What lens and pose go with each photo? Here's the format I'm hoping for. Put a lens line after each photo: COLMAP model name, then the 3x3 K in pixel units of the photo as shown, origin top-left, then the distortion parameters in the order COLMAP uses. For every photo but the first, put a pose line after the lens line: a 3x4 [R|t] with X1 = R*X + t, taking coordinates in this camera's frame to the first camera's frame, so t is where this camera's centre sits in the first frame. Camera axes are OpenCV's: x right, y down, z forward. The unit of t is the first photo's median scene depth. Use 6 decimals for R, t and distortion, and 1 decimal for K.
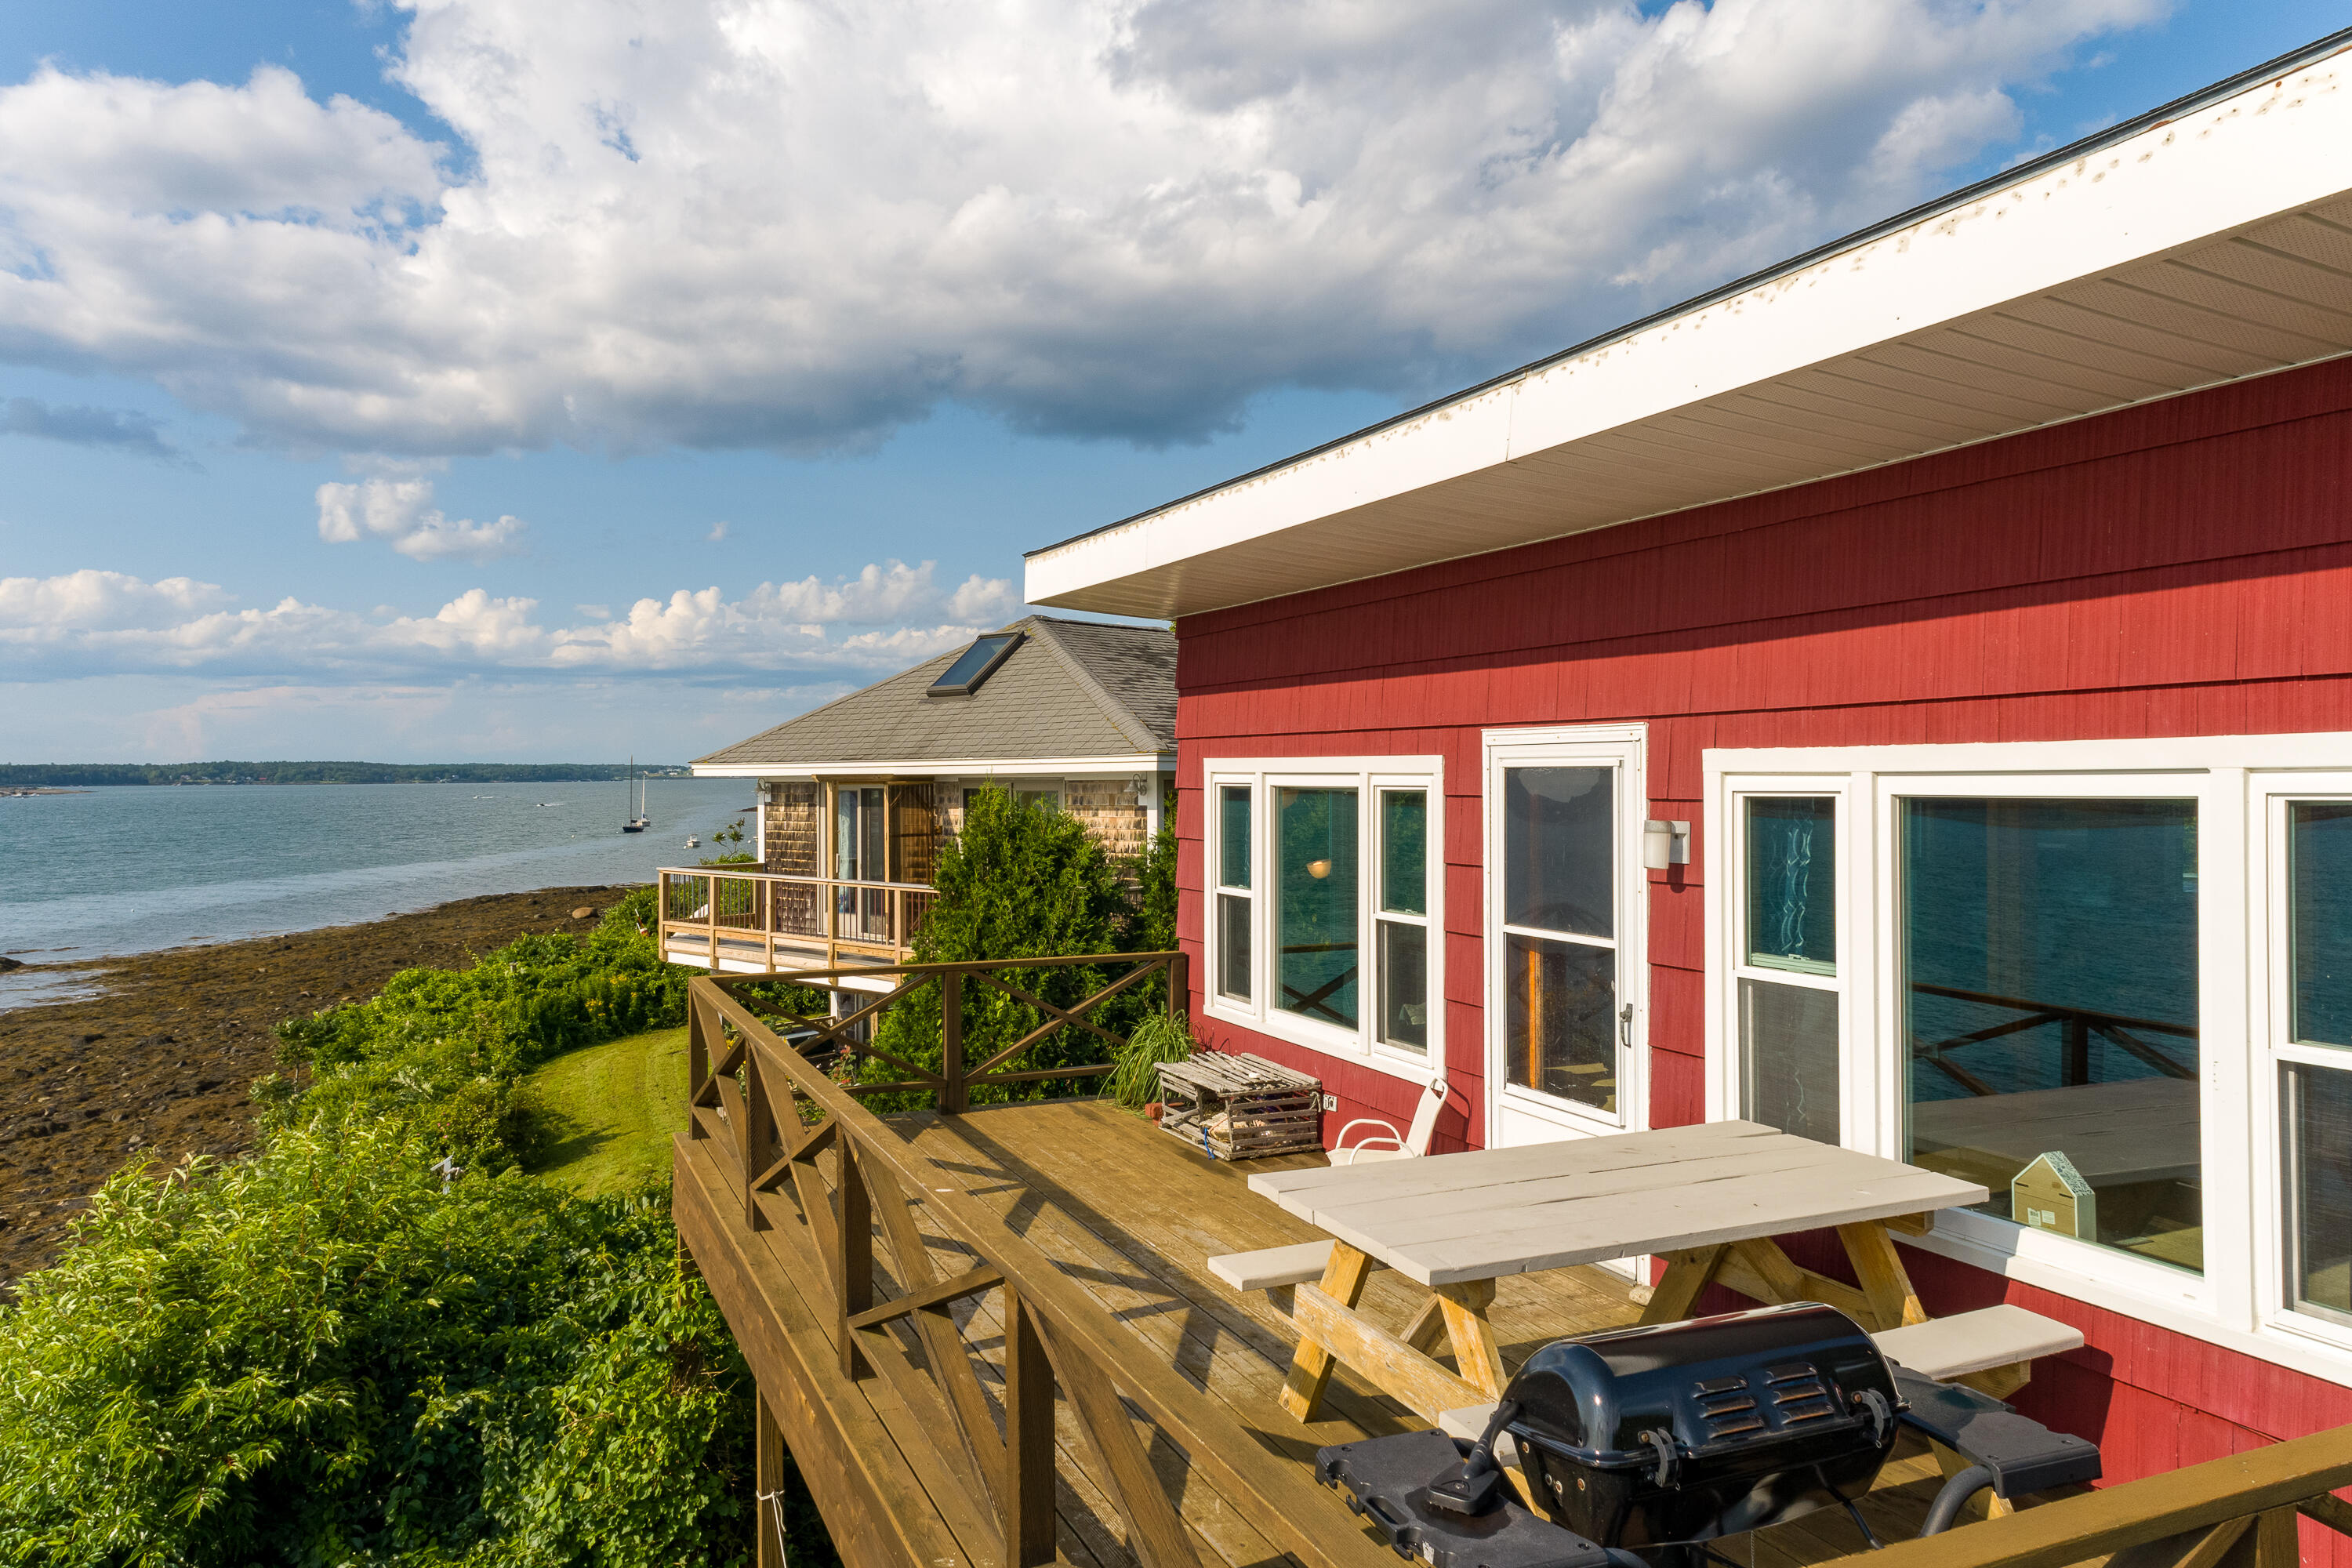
lens RADIAL K [[1588.1, 0, 1176.0], [0, 1588.1, 784.0], [0, 0, 1]] dist [0.022802, 0.024549]
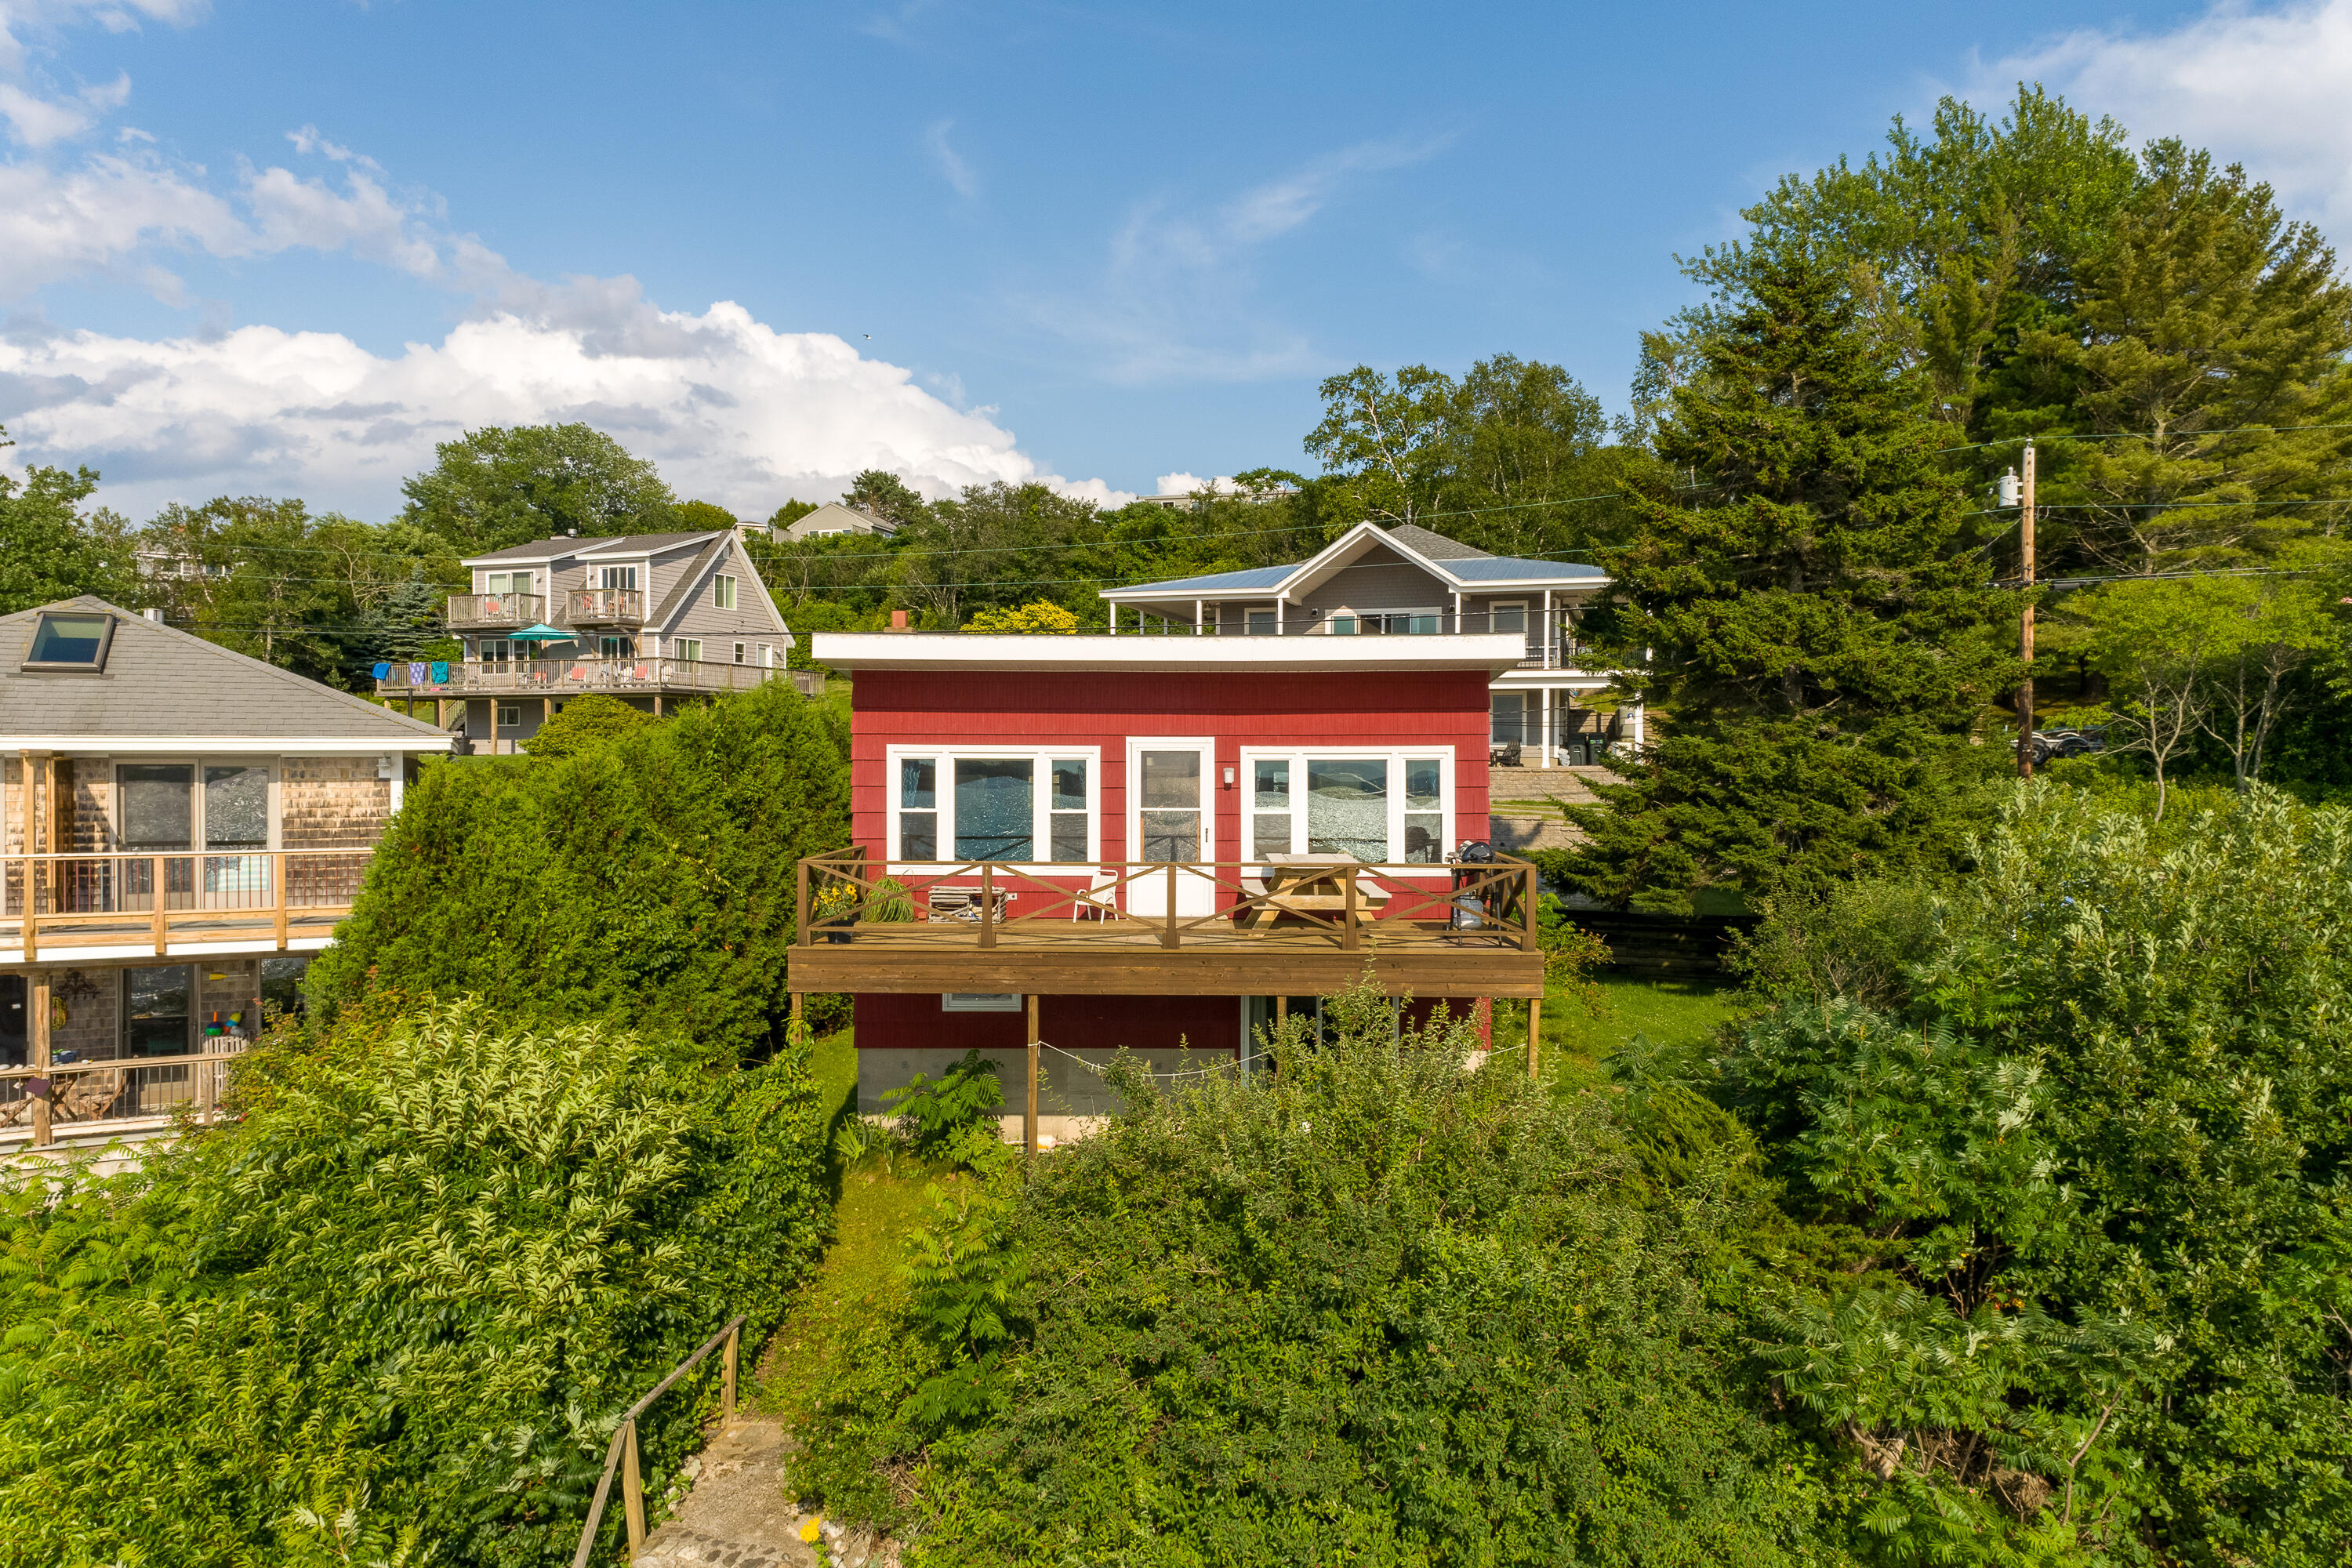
lens RADIAL K [[1588.1, 0, 1176.0], [0, 1588.1, 784.0], [0, 0, 1]] dist [0.022802, 0.024549]
pose [[0.416579, -0.007995, 0.909064, -2.175313], [0.002294, 0.999967, 0.007743, 0.024229], [-0.909097, -0.001140, 0.416584, -0.193638]]
